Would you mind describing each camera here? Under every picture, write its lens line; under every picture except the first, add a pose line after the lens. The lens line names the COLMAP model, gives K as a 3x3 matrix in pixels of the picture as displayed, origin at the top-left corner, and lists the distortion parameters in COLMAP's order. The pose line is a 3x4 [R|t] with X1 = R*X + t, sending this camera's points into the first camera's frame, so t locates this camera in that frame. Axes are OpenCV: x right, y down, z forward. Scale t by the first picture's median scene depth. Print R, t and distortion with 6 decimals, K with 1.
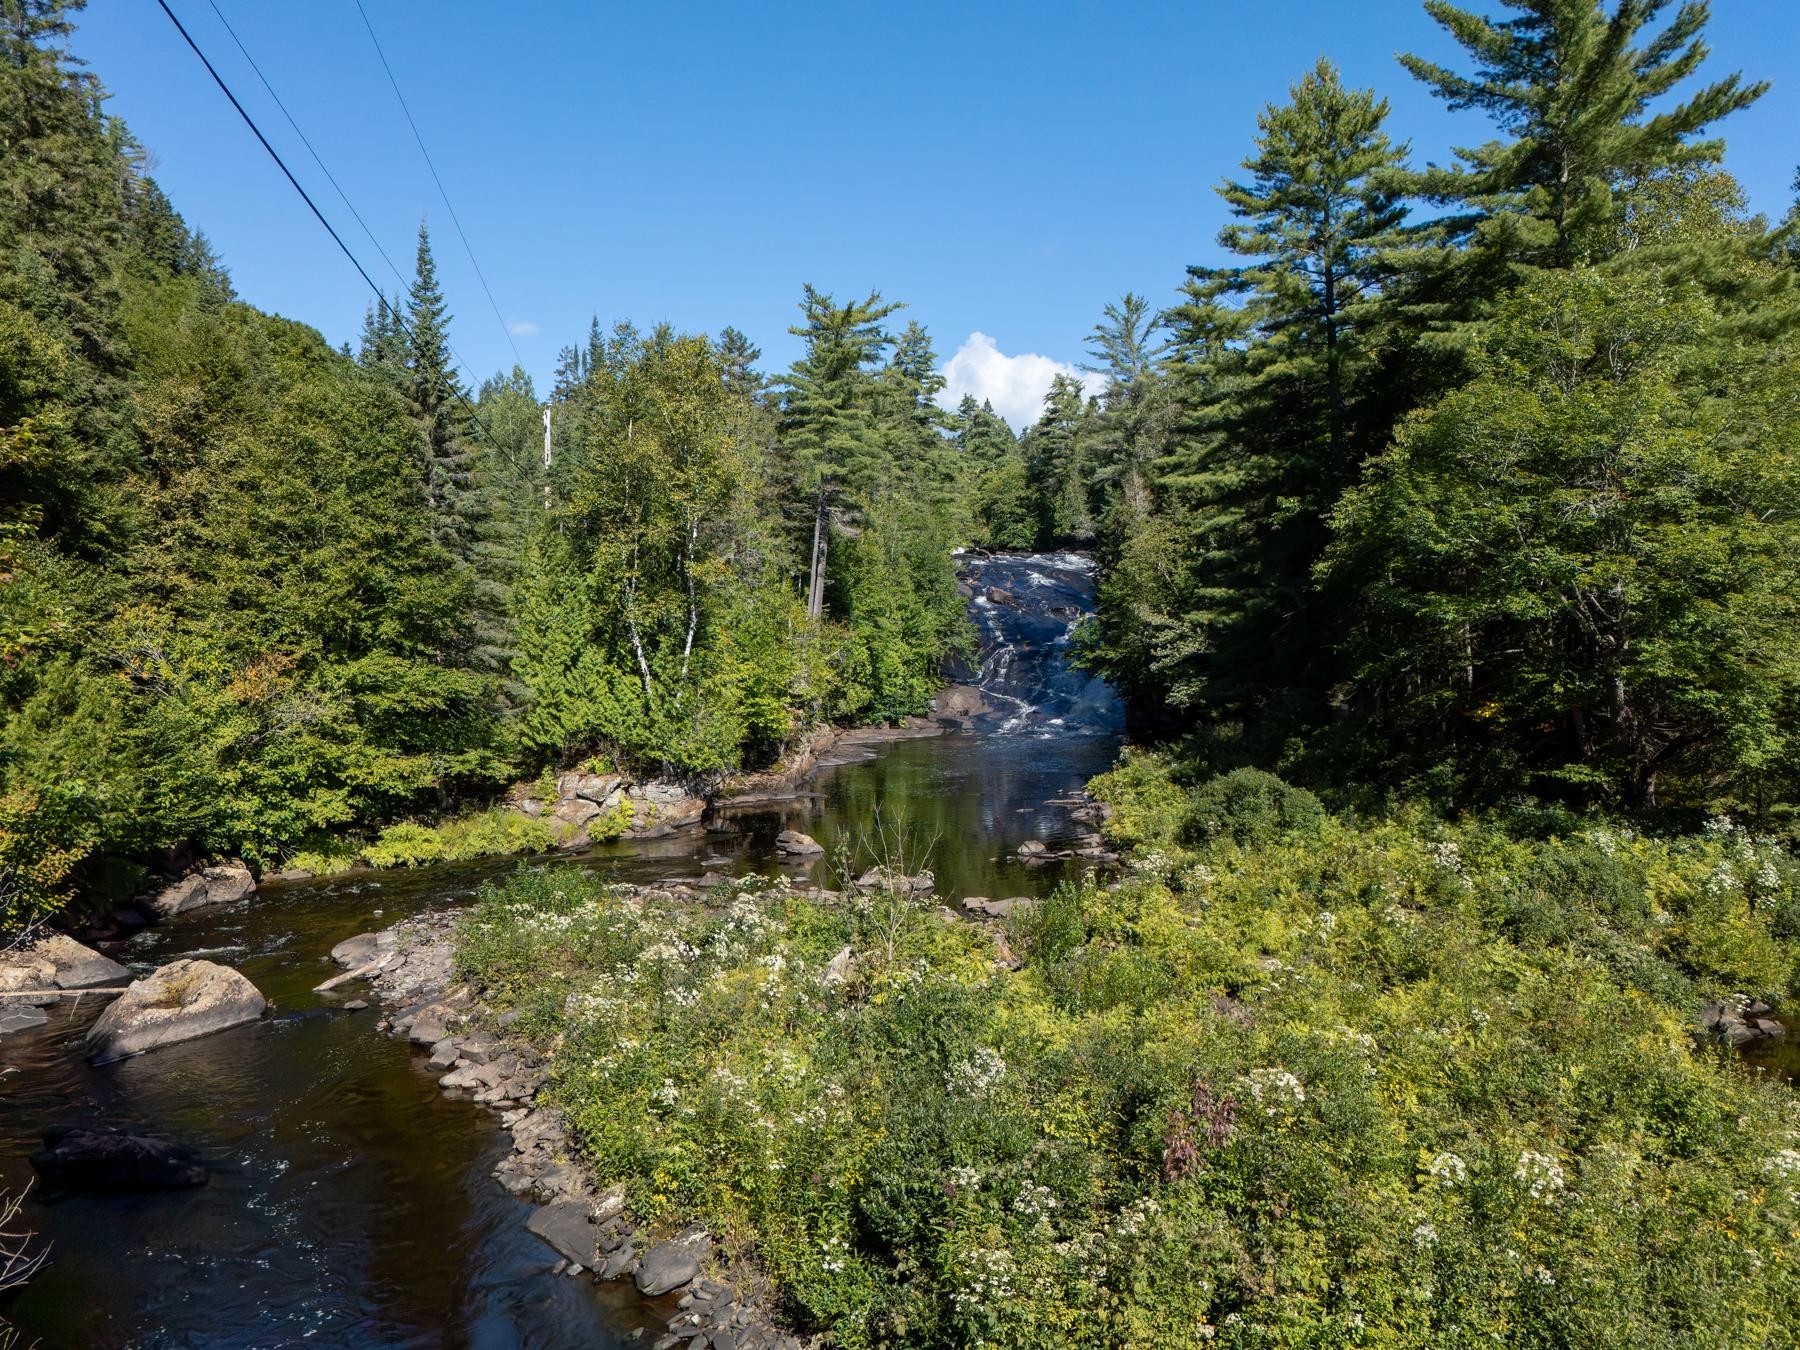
lens RADIAL K [[1390.3, 0, 900.0], [0, 1390.3, 675.0], [0, 0, 1]] dist [0.114485, -0.102754]
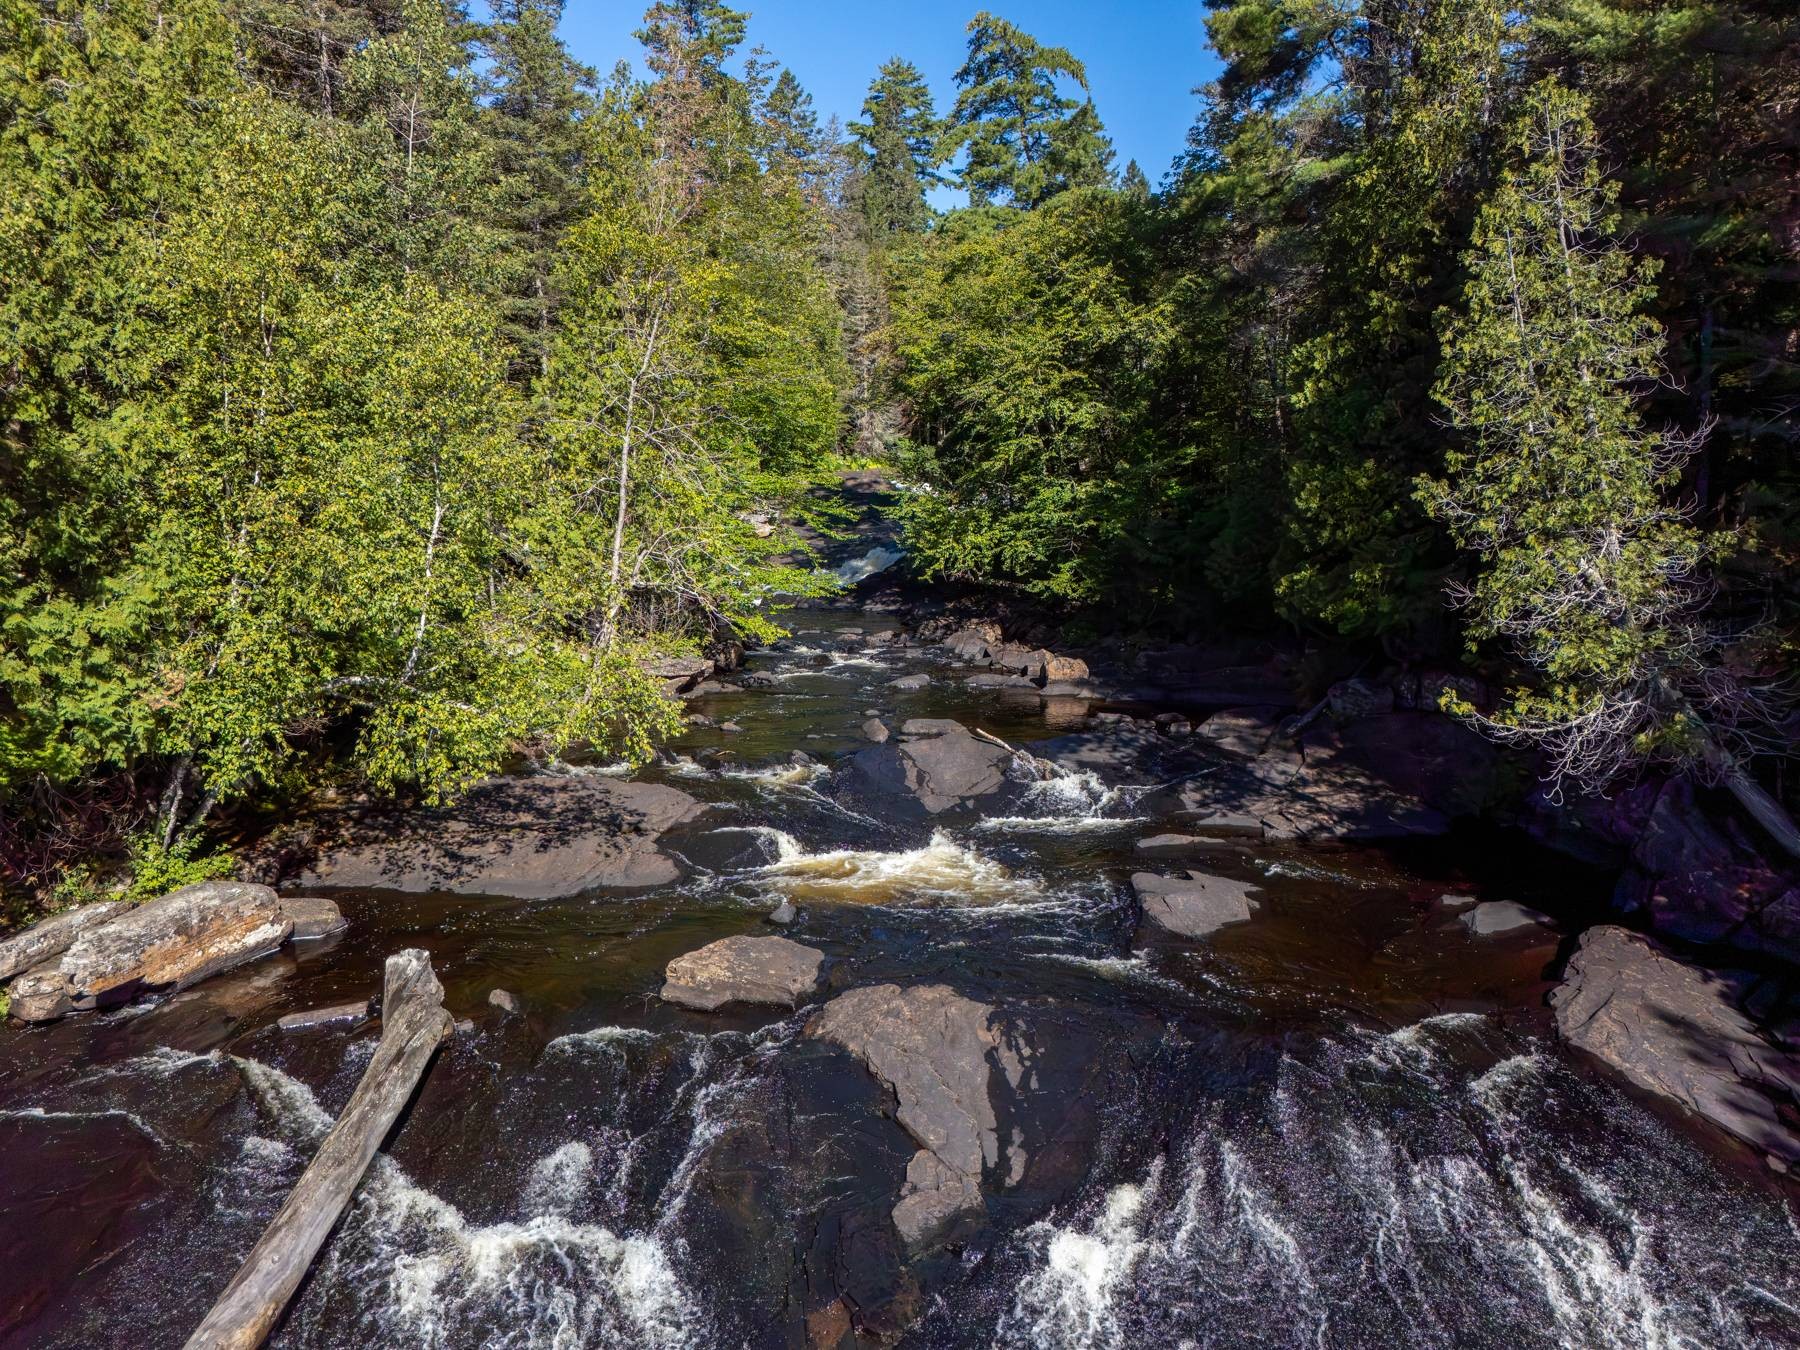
lens RADIAL K [[1355.0, 0, 908.9], [0, 1355.0, 649.9], [0, 0, 1]] dist [0.134400, -0.161395]
pose [[0.993694, 0.028168, -0.108532, 0.155518], [-0.017363, 0.994912, 0.099241, -0.195549], [0.110775, -0.096731, 0.989127, 1.517126]]
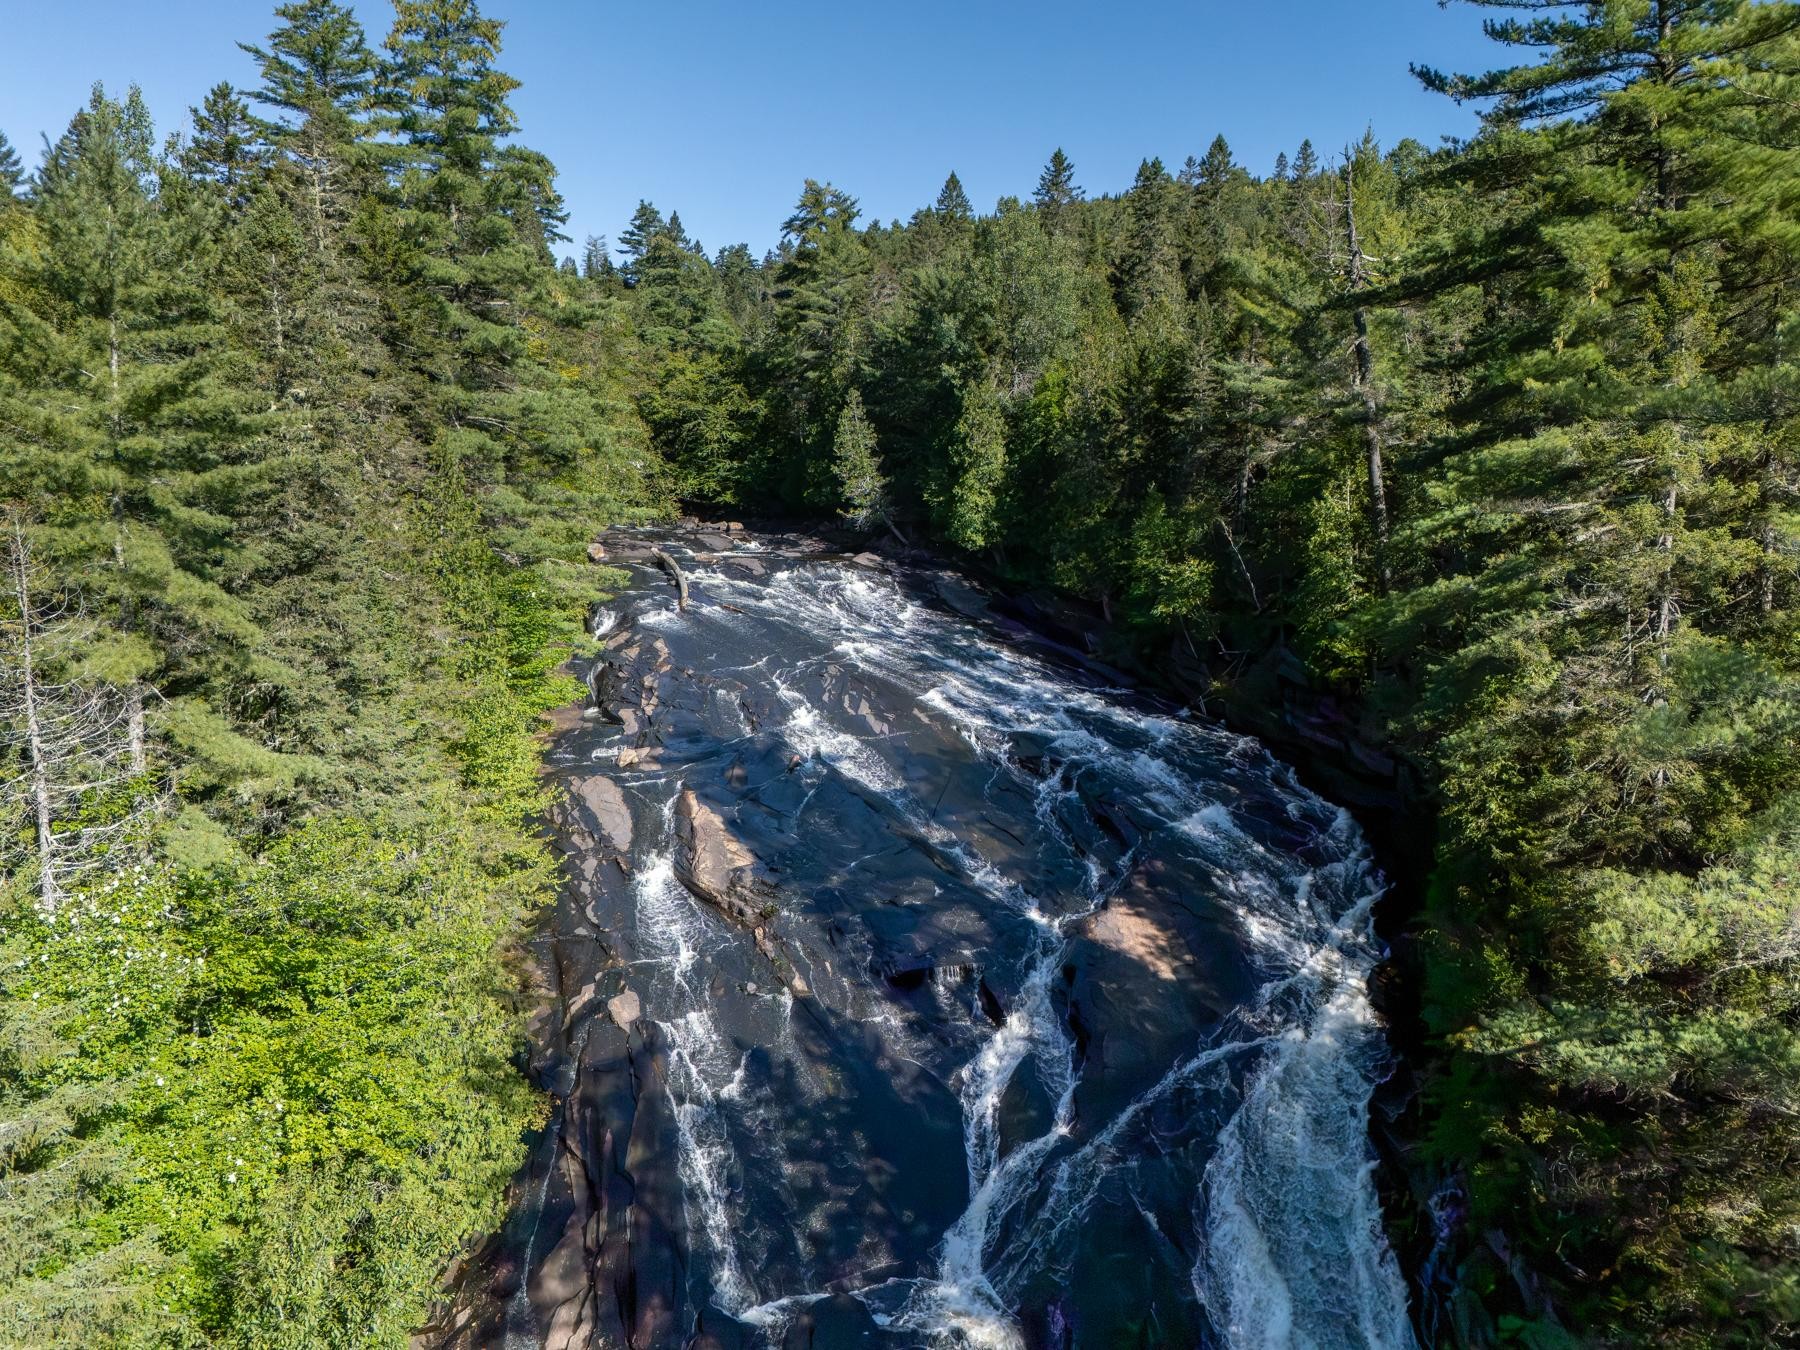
lens RADIAL K [[1355.0, 0, 908.9], [0, 1355.0, 649.9], [0, 0, 1]] dist [0.134400, -0.161395]
pose [[0.972564, 0.003379, 0.232611, 0.052864], [-0.030142, 0.993296, 0.111596, -0.183153], [-0.230675, -0.115545, 0.966146, 0.872037]]
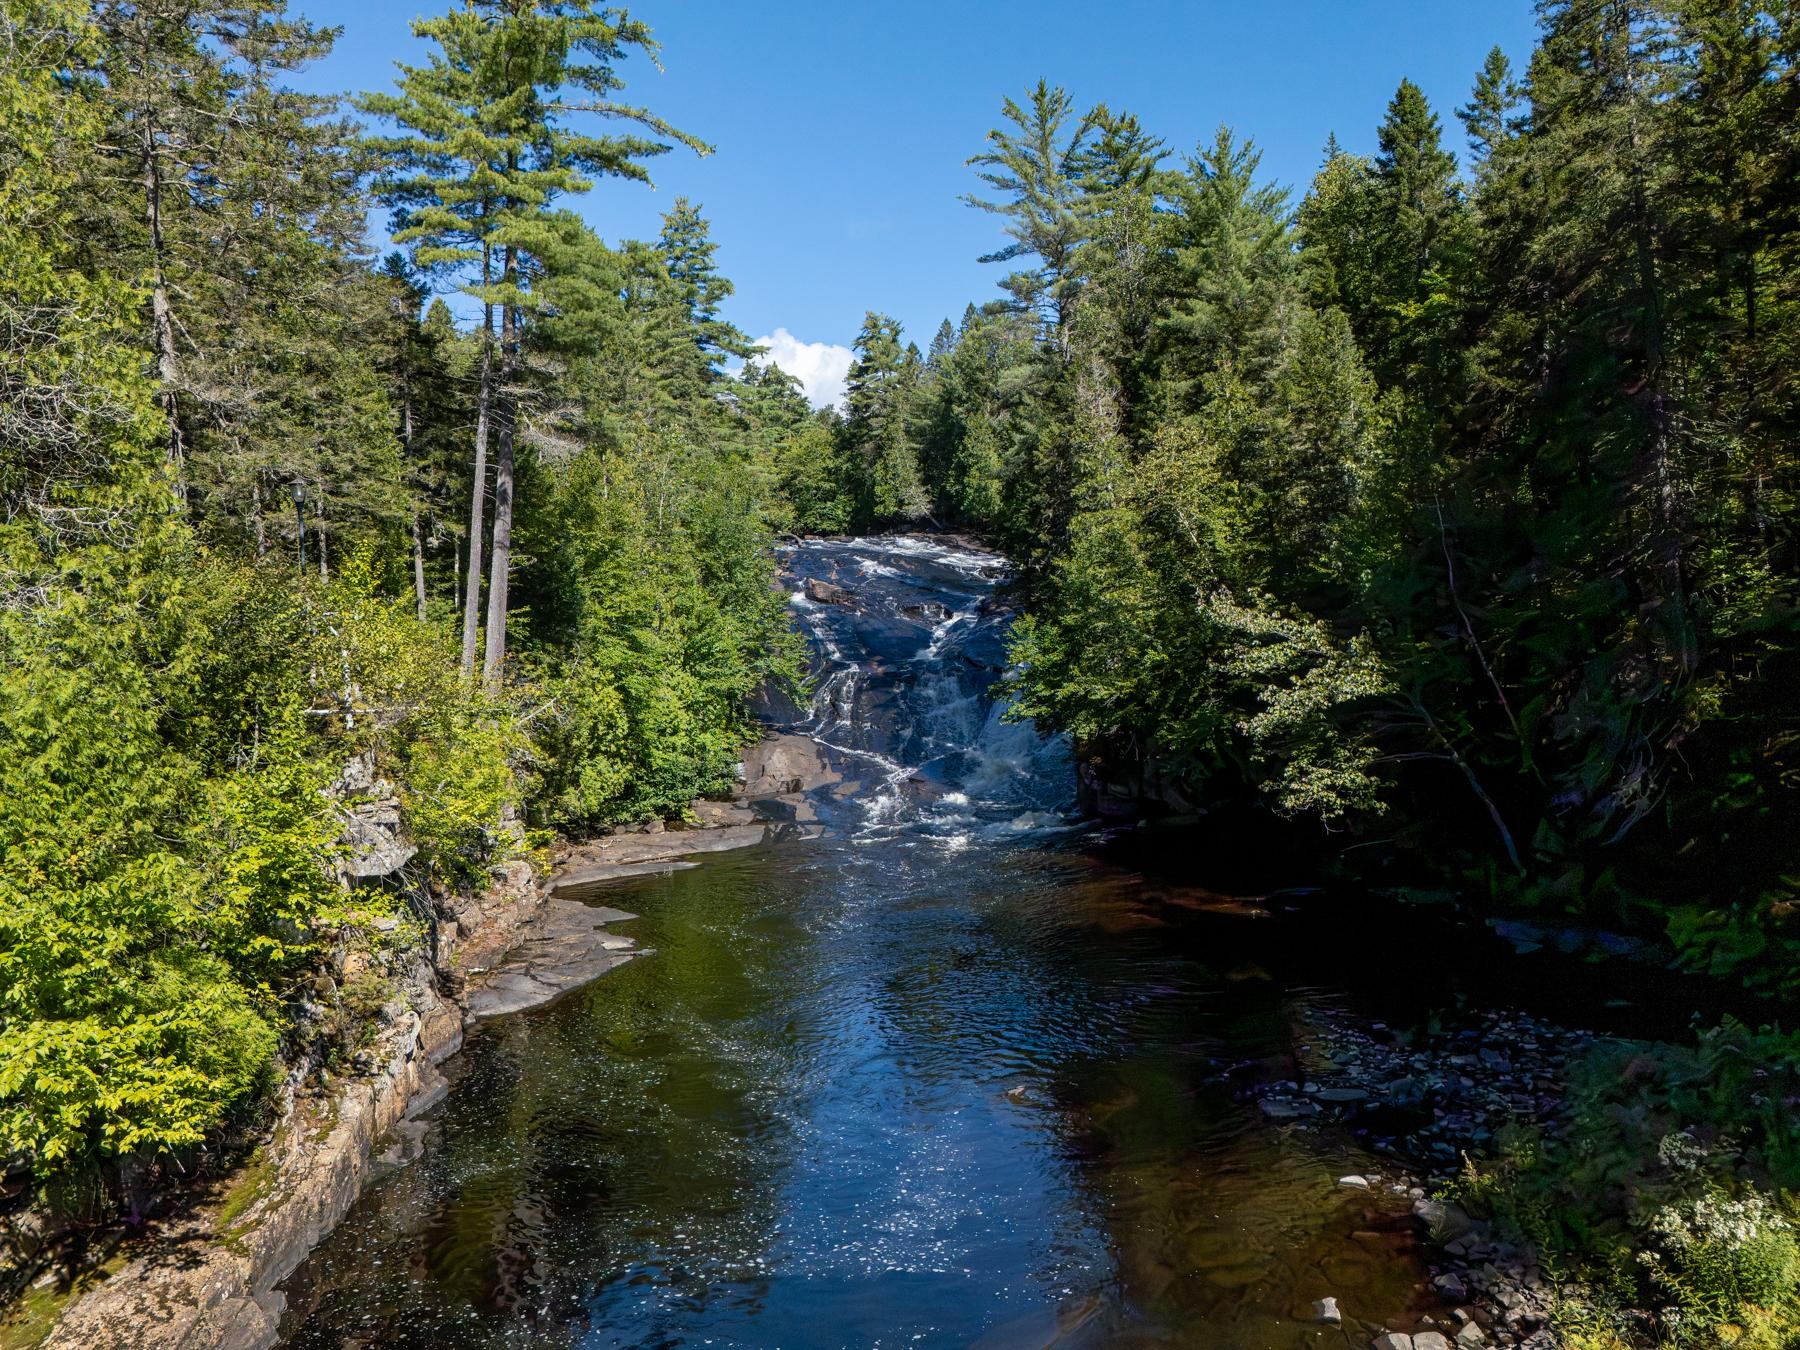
lens RADIAL K [[1410.3, 0, 900.0], [0, 1410.3, 675.0], [0, 0, 1]] dist [0.113125, -0.121512]
pose [[0.987710, -0.033418, 0.152684, 0.000516], [0.033840, 0.999427, -0.000166, -0.017628], [-0.152591, 0.005331, 0.988275, 0.382510]]
